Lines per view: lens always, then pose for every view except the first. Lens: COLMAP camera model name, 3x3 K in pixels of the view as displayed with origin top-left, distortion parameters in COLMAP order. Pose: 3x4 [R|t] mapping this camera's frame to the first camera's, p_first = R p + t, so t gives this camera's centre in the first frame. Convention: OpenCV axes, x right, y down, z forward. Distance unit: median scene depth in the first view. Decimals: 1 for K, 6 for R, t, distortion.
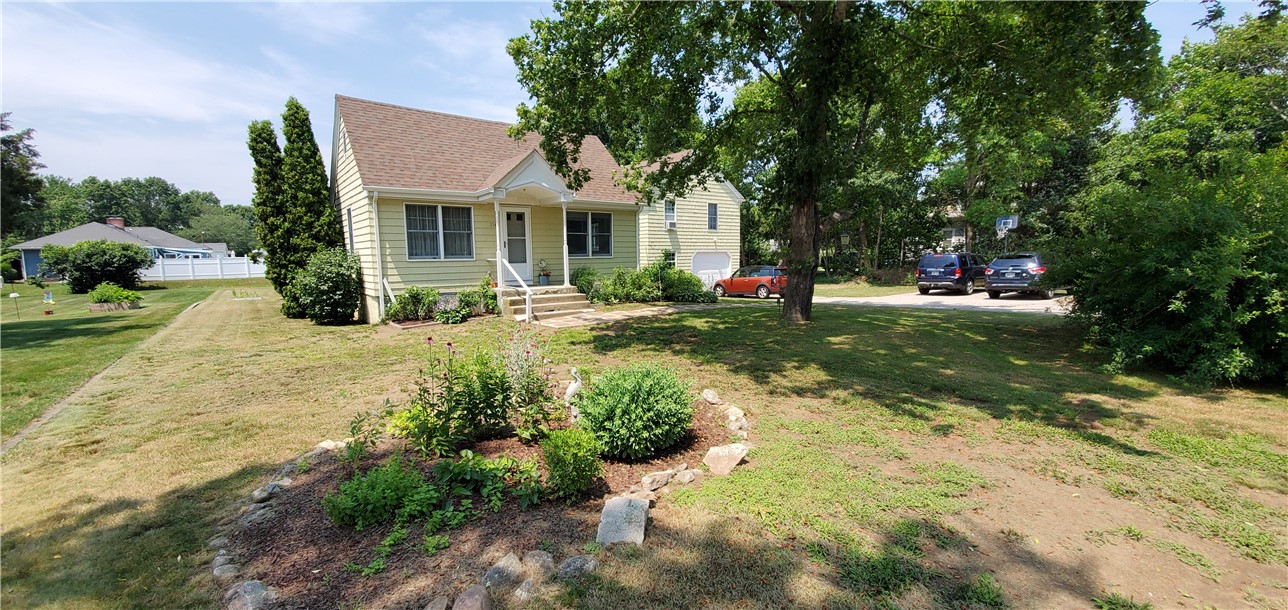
lens RADIAL K [[512.5, 0, 643.6], [0, 512.5, 314.5], [0, 0, 1]] dist [0.015927, -0.017571]
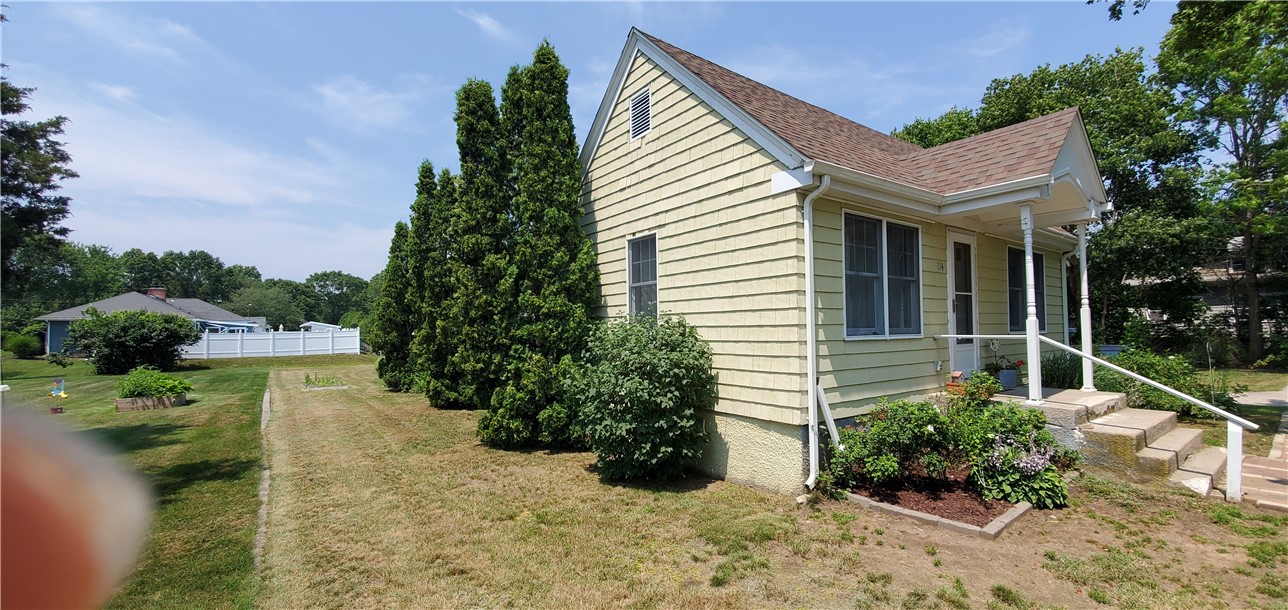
lens RADIAL K [[510.8, 0, 641.6], [0, 510.8, 313.3], [0, 0, 1]] dist [0.020476, -0.020171]
pose [[0.999524, 0.000921, -0.030823, -0.216163], [-0.005472, 0.988987, -0.147904, -0.021228], [0.030347, 0.148002, 0.988521, 0.195481]]
